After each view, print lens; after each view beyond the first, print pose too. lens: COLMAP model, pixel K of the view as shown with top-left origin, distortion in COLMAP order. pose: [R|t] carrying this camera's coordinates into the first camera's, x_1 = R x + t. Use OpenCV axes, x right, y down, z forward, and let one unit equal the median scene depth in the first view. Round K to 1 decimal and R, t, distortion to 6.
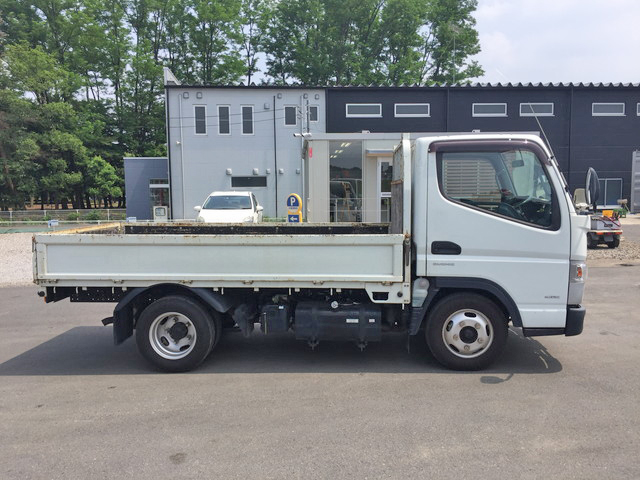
lens RADIAL K [[538.9, 0, 320.0], [0, 538.9, 240.0], [0, 0, 1]] dist [0.077333, -0.099398]
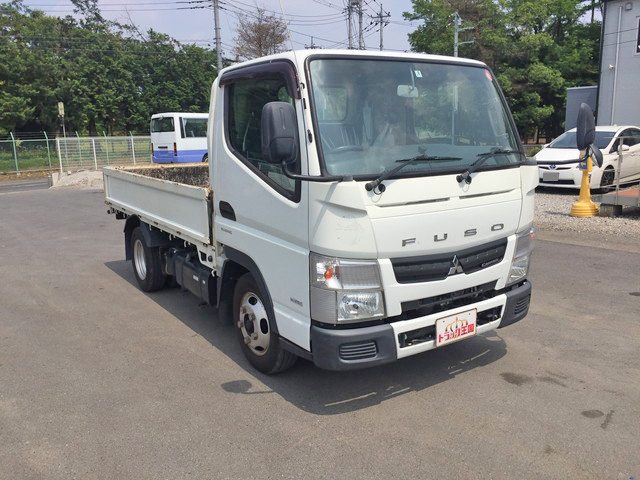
lens RADIAL K [[538.9, 0, 320.0], [0, 538.9, 240.0], [0, 0, 1]] dist [0.077333, -0.099398]
pose [[0.620682, 0.152073, -0.769174, 0.915728], [-0.058940, 0.987284, 0.147634, -0.066970], [0.781844, -0.046299, 0.621752, 0.599048]]
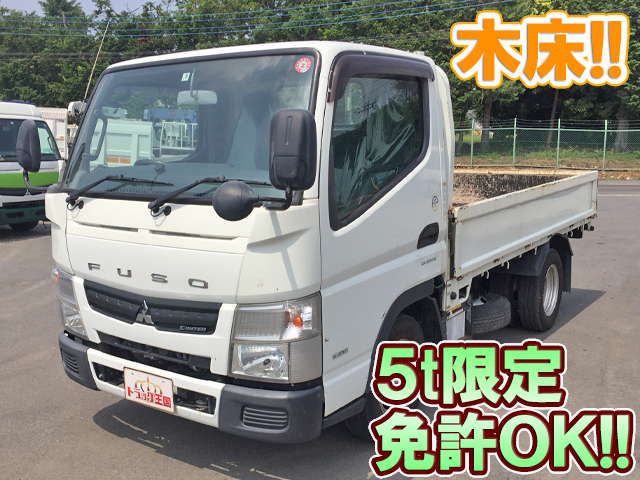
lens RADIAL K [[702.5, 0, 320.0], [0, 702.5, 240.0], [0, 0, 1]] dist [-0.014456, -0.311616]
pose [[-0.495146, 0.153712, -0.855104, 1.014443], [-0.058791, 0.976041, 0.209494, -0.177477], [0.866819, 0.154003, -0.474246, 1.627750]]
